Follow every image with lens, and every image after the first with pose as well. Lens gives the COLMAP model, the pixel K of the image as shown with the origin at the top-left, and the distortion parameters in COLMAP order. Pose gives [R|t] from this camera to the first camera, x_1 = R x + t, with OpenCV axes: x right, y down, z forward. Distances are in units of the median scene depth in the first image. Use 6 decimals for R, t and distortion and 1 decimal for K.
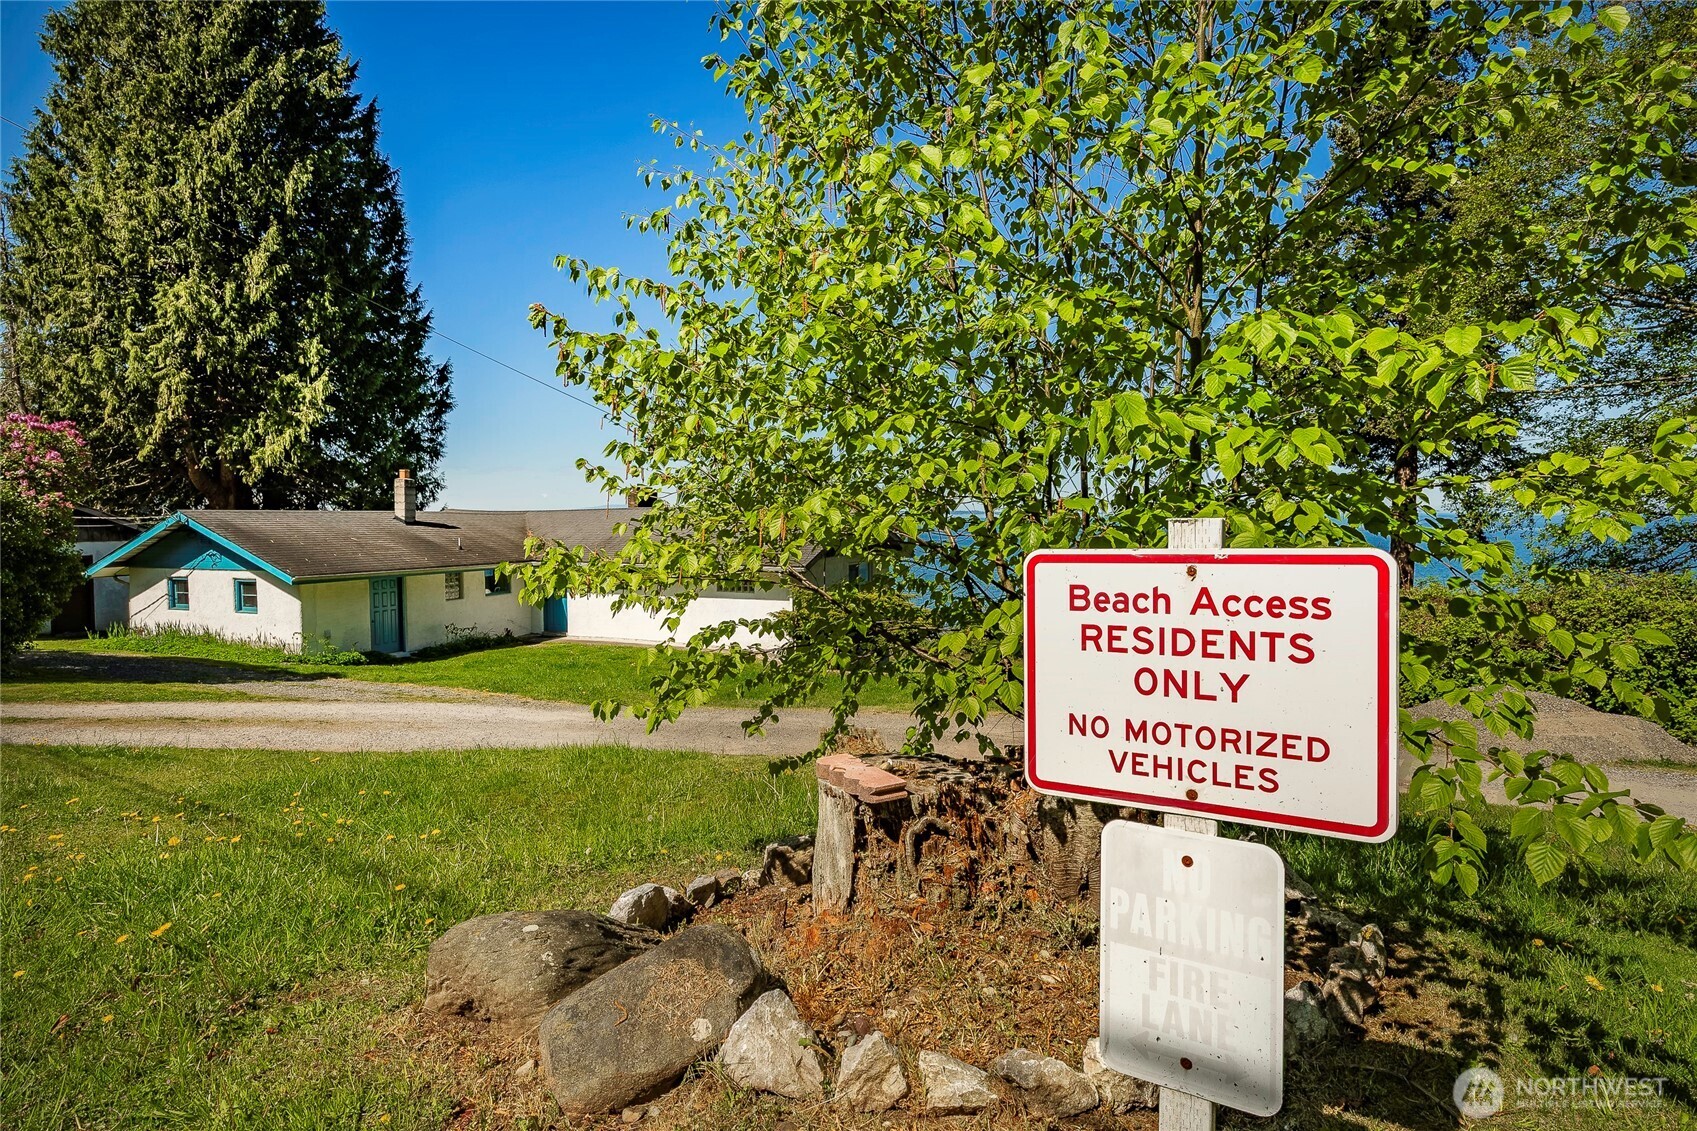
lens RADIAL K [[929.3, 0, 853.6], [0, 929.3, 558.6], [0, 0, 1]] dist [-0.000634, 0.001209]
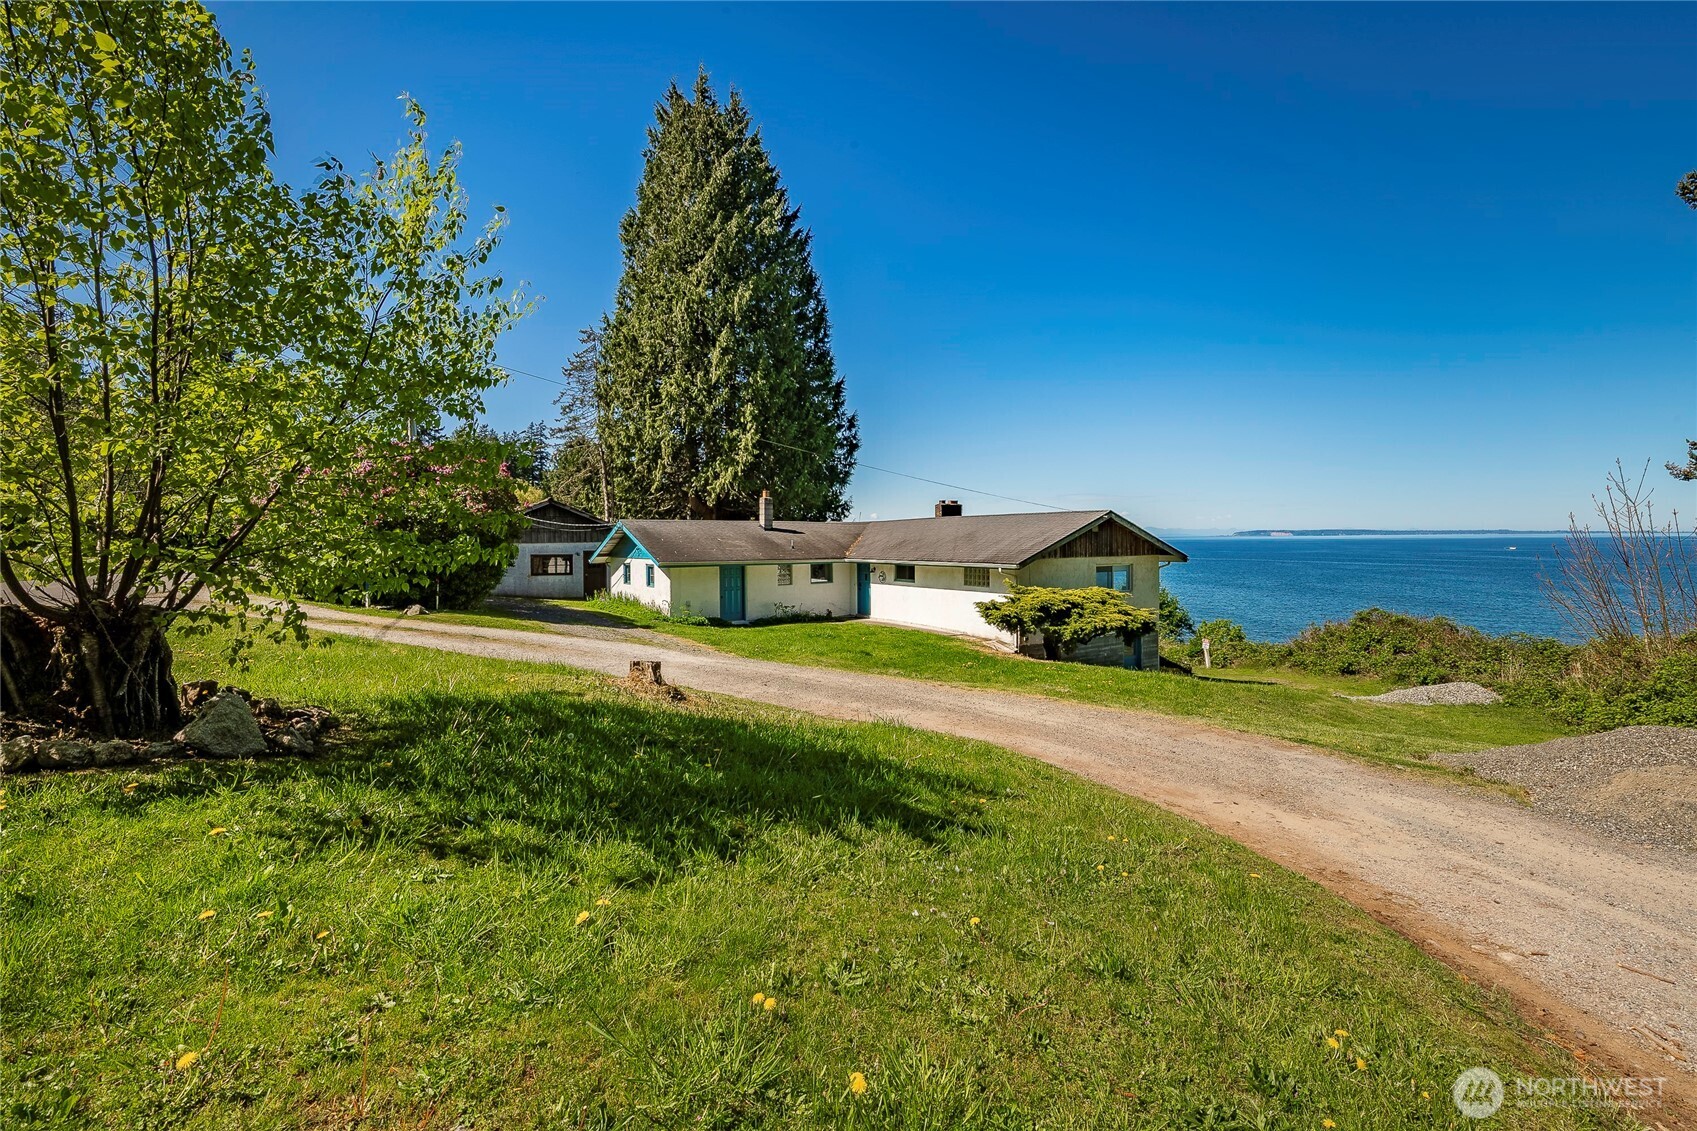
lens RADIAL K [[777.5, 0, 841.2], [0, 777.5, 561.9], [0, 0, 1]] dist [0.002305, 0.000227]
pose [[0.842307, 0.017204, -0.538724, 0.208011], [-0.023632, 0.999708, -0.005023, 0.011851], [0.538480, 0.016962, 0.842467, 0.069004]]
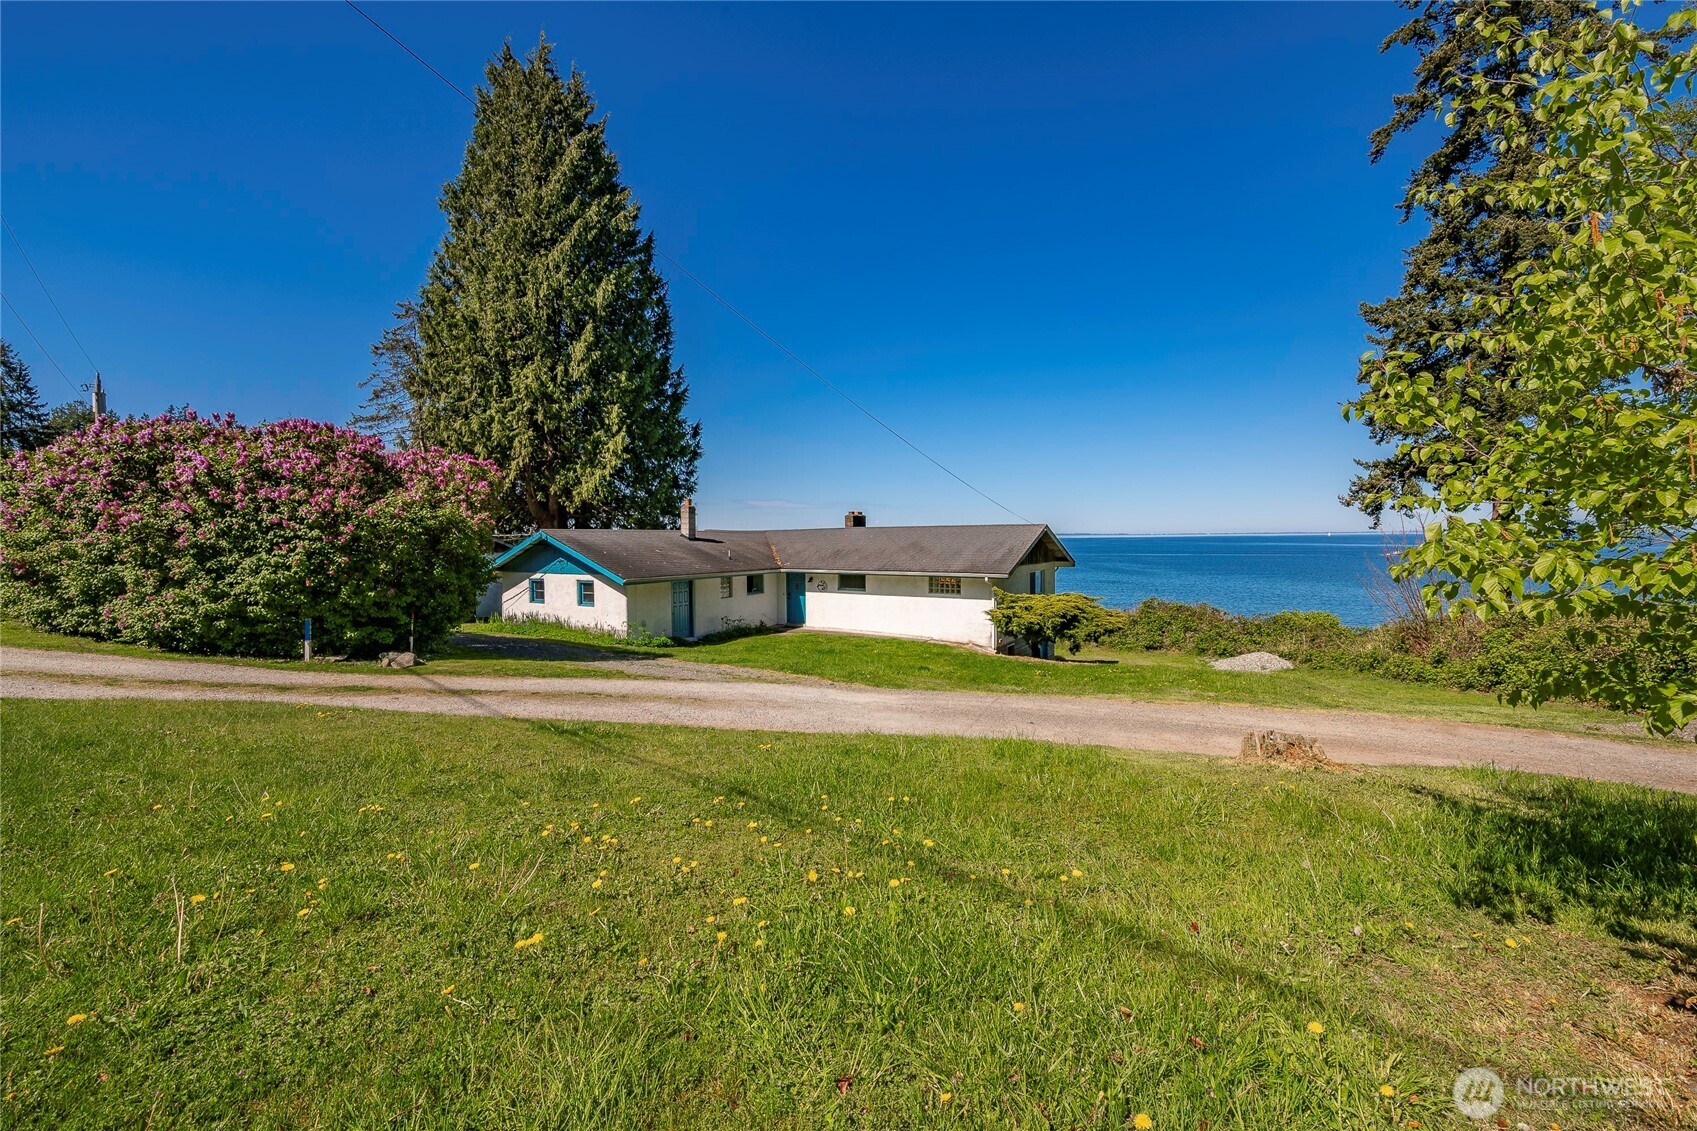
lens RADIAL K [[687.8, 0, 852.4], [0, 687.8, 562.7], [0, 0, 1]] dist [-0.004270, -0.000347]
pose [[0.989394, 0.003101, -0.145226, -0.094419], [-0.004410, 0.999953, -0.008691, 0.002290], [0.145192, 0.009239, 0.989360, 0.056944]]
